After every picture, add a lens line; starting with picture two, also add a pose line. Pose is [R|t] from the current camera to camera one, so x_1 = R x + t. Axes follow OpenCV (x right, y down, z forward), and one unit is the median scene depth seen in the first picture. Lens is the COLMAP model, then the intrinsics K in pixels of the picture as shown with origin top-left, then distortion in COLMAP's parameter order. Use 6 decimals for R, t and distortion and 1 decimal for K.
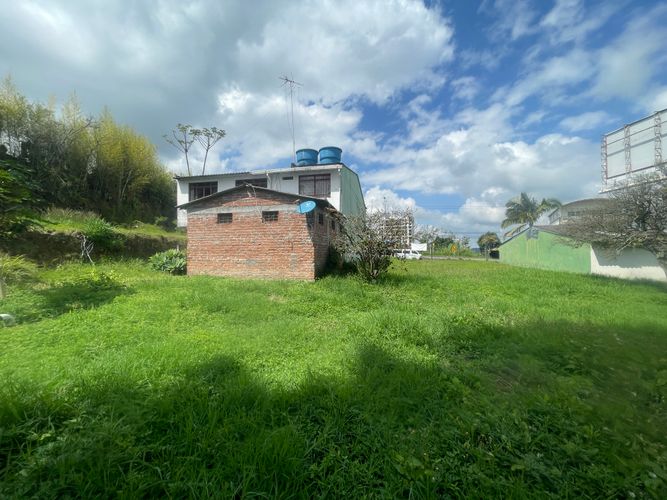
lens RADIAL K [[266.9, 0, 333.4], [0, 266.9, 249.7], [0, 0, 1]] dist [-0.003197, 0.000138]
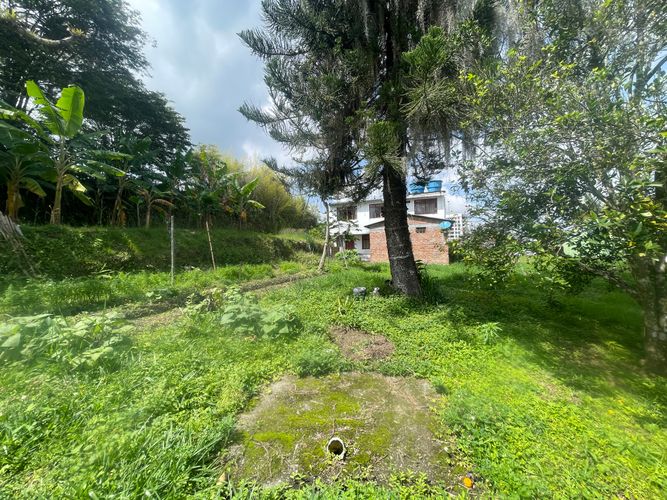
lens RADIAL K [[266.9, 0, 332.4], [0, 266.9, 251.7], [0, 0, 1]] dist [-0.003197, 0.000138]
pose [[0.986705, -0.021795, -0.161052, -0.345887], [0.021067, 0.999759, -0.006225, 0.014403], [0.161149, 0.002749, 0.986926, -0.575233]]
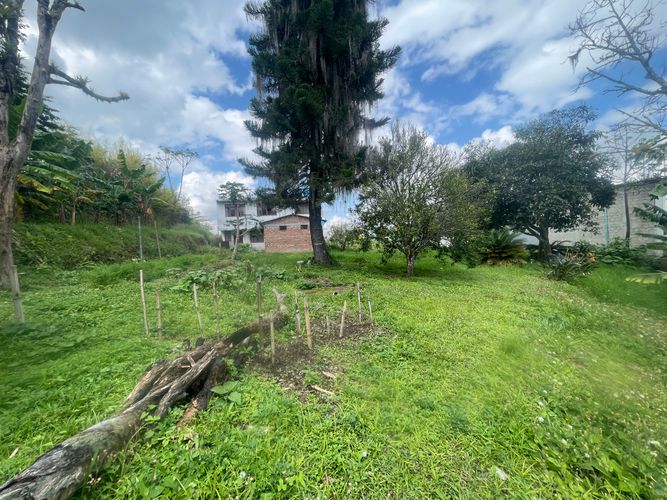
lens RADIAL K [[266.9, 0, 332.8], [0, 266.9, 249.9], [0, 0, 1]] dist [-0.003197, 0.000138]
pose [[0.939346, -0.052088, 0.338993, -0.563511], [0.045037, 0.998575, 0.028638, 0.023138], [-0.340002, -0.011634, 0.940353, -0.941594]]
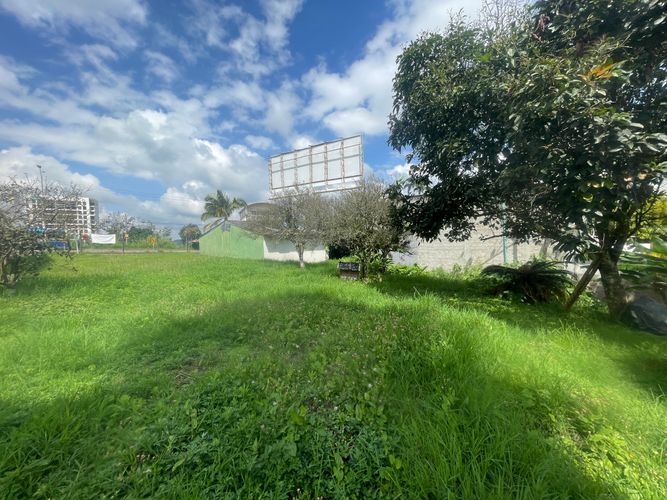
lens RADIAL K [[266.9, 0, 331.6], [0, 266.9, 250.3], [0, 0, 1]] dist [-0.003197, 0.000138]
pose [[0.532521, -0.035446, 0.845674, 0.017922], [0.006609, 0.999266, 0.037721, -0.000591], [-0.846391, -0.014498, 0.532365, 0.000686]]
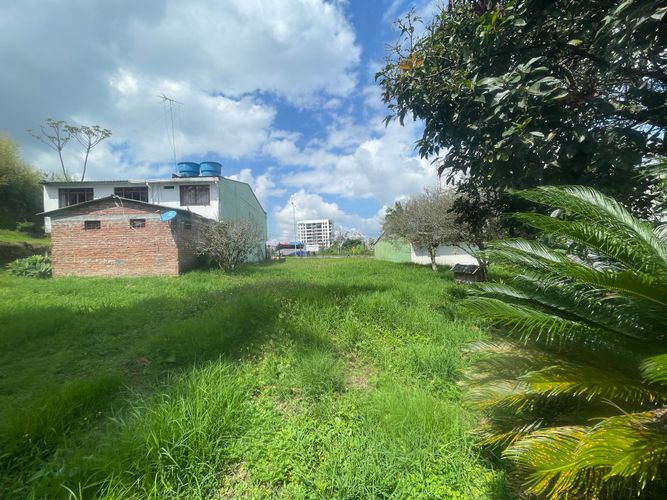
lens RADIAL K [[266.9, 0, 333.4], [0, 266.9, 249.6], [0, 0, 1]] dist [-0.003197, 0.000138]
pose [[0.961835, -0.029525, 0.272034, 0.173535], [0.032748, 0.999437, -0.007314, 0.018155], [-0.271664, 0.015943, 0.962260, -0.235885]]
